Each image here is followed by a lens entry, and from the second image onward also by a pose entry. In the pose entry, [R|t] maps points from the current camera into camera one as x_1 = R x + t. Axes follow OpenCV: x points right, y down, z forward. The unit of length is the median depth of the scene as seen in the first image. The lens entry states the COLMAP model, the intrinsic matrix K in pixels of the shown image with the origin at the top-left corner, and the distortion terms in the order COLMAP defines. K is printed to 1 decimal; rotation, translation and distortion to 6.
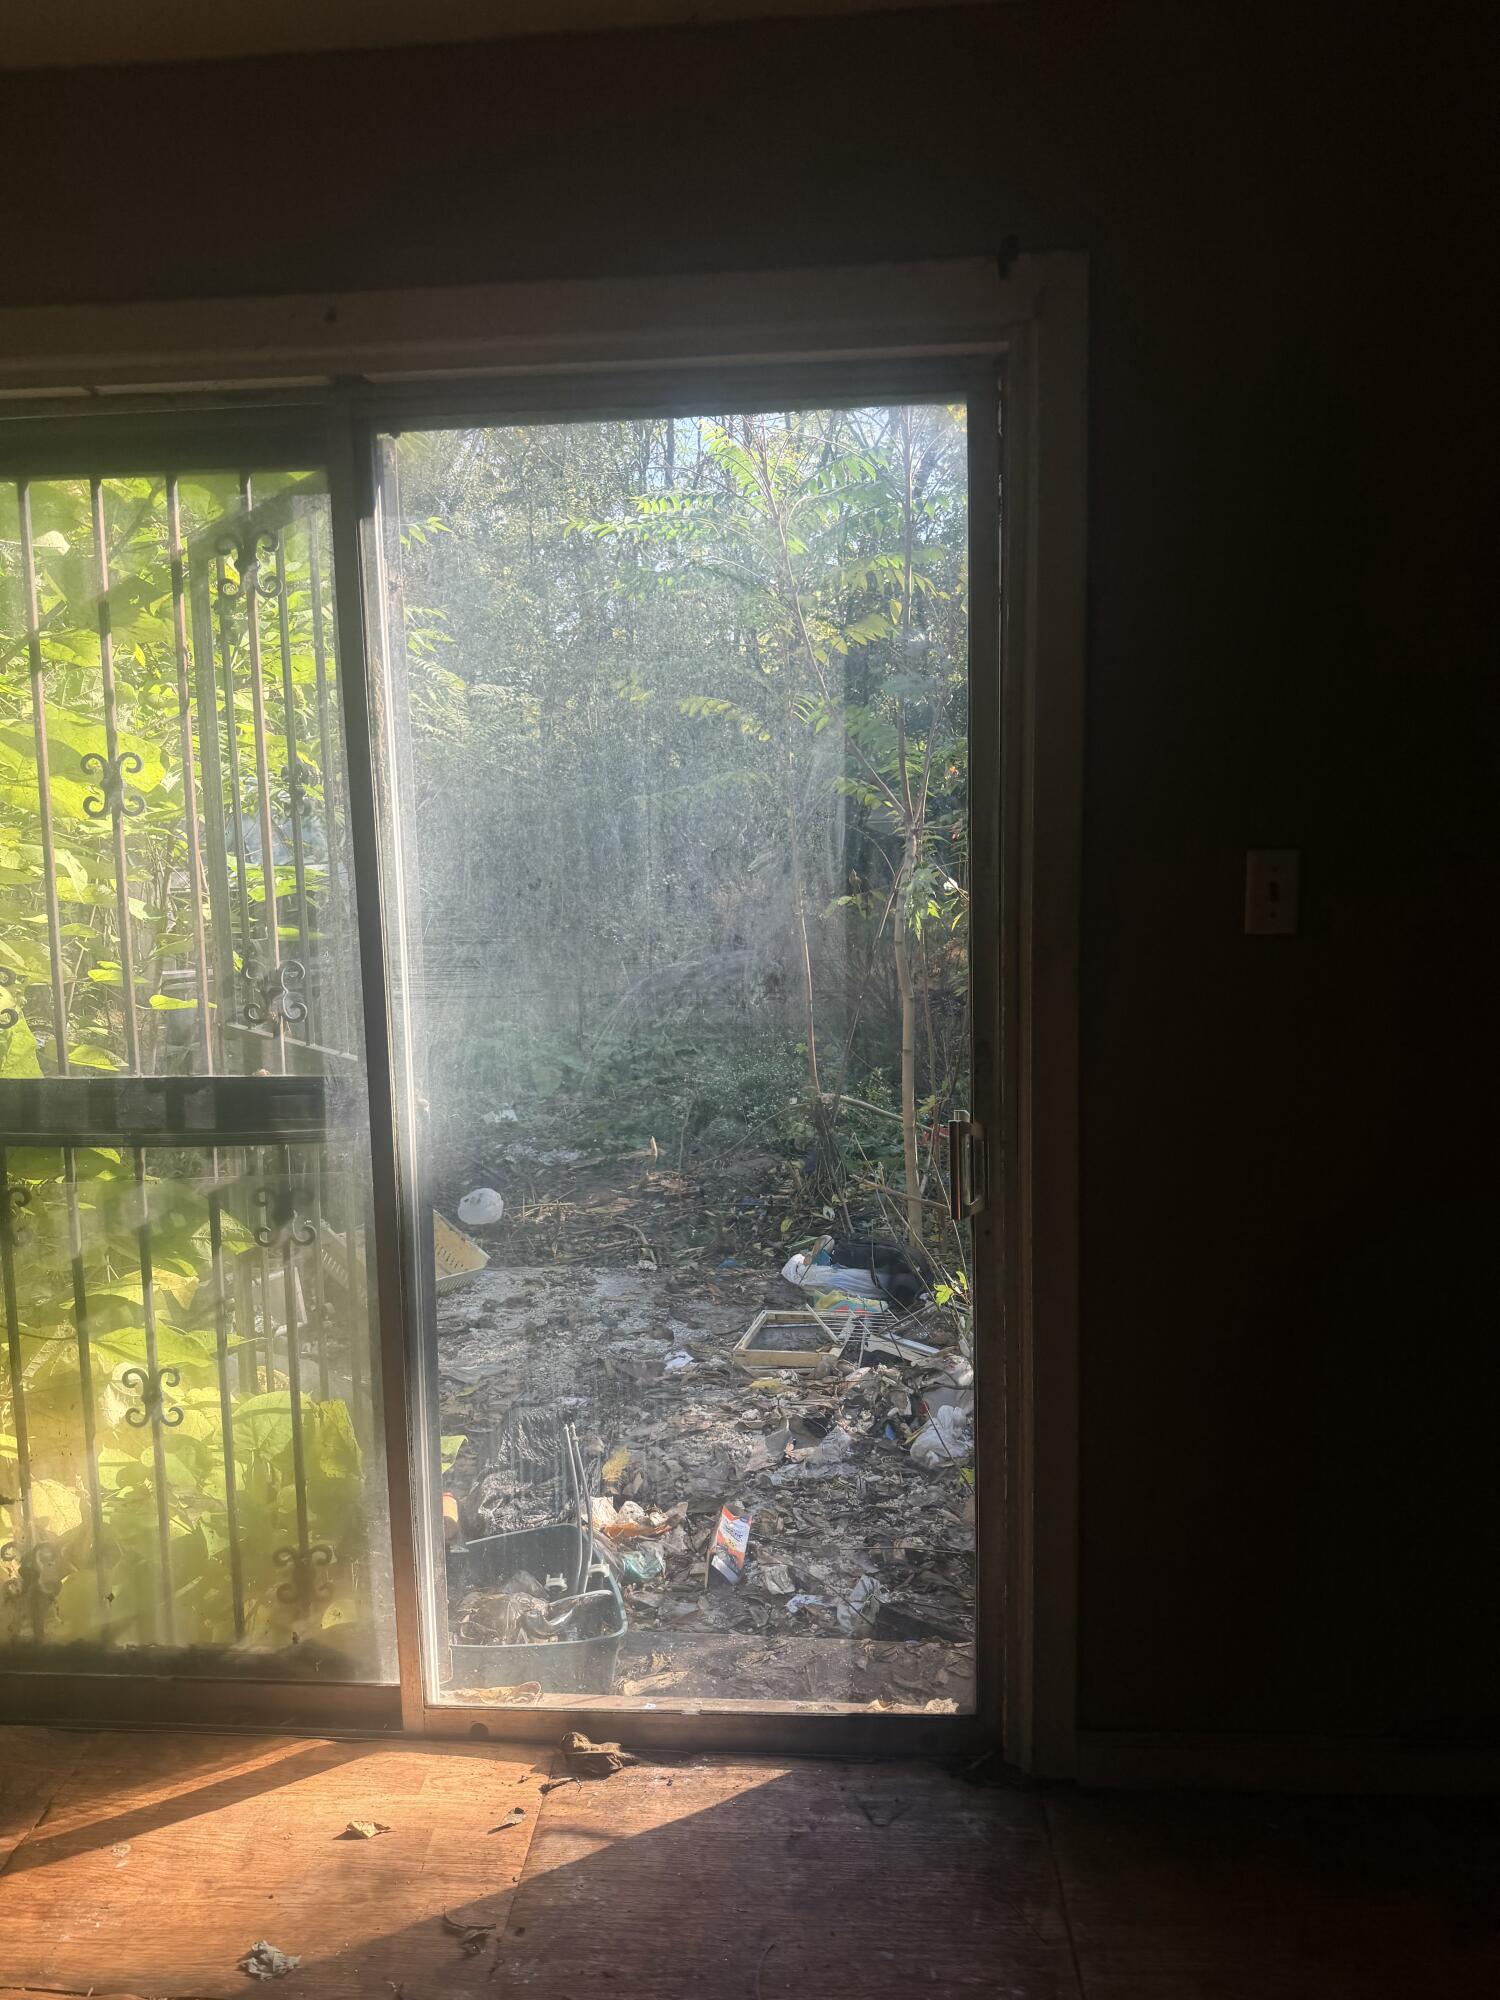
lens RADIAL K [[1545.4, 0, 624.9], [0, 1545.4, 939.7], [0, 0, 1]] dist [0.072200, 0.003422]
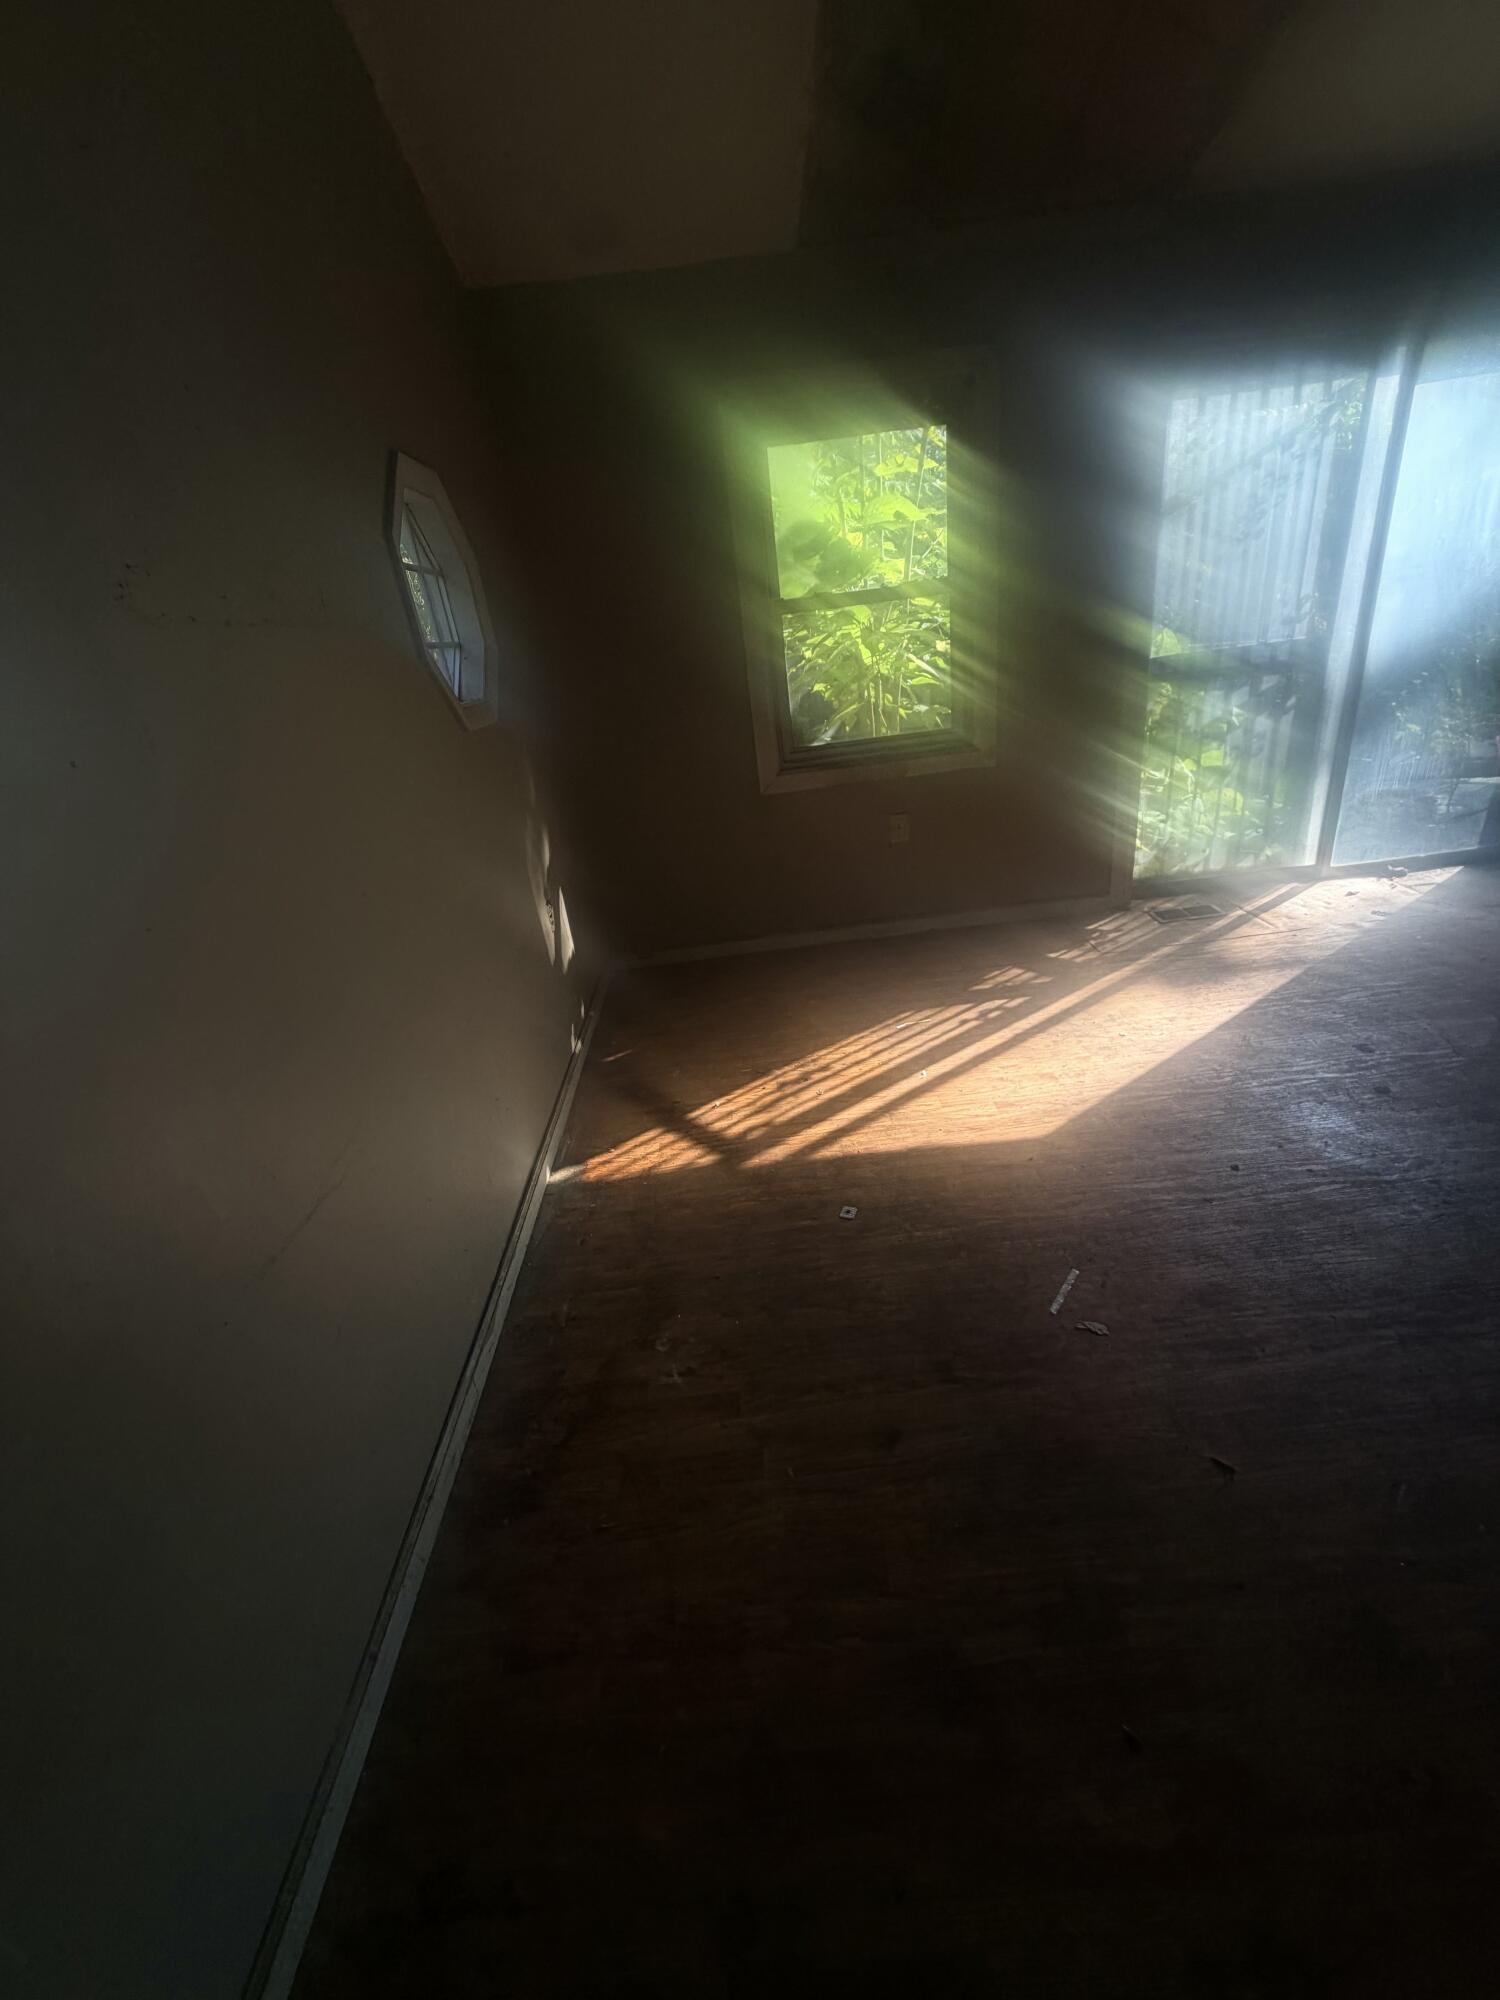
lens RADIAL K [[803.2, 0, 745.6], [0, 803.2, 994.7], [0, 0, 1]] dist [0.000312, -0.000029]
pose [[0.988917, -0.133289, 0.065396, -1.336142], [0.105434, 0.940599, 0.322735, 0.119777], [-0.104528, -0.312263, 0.944227, -0.355265]]
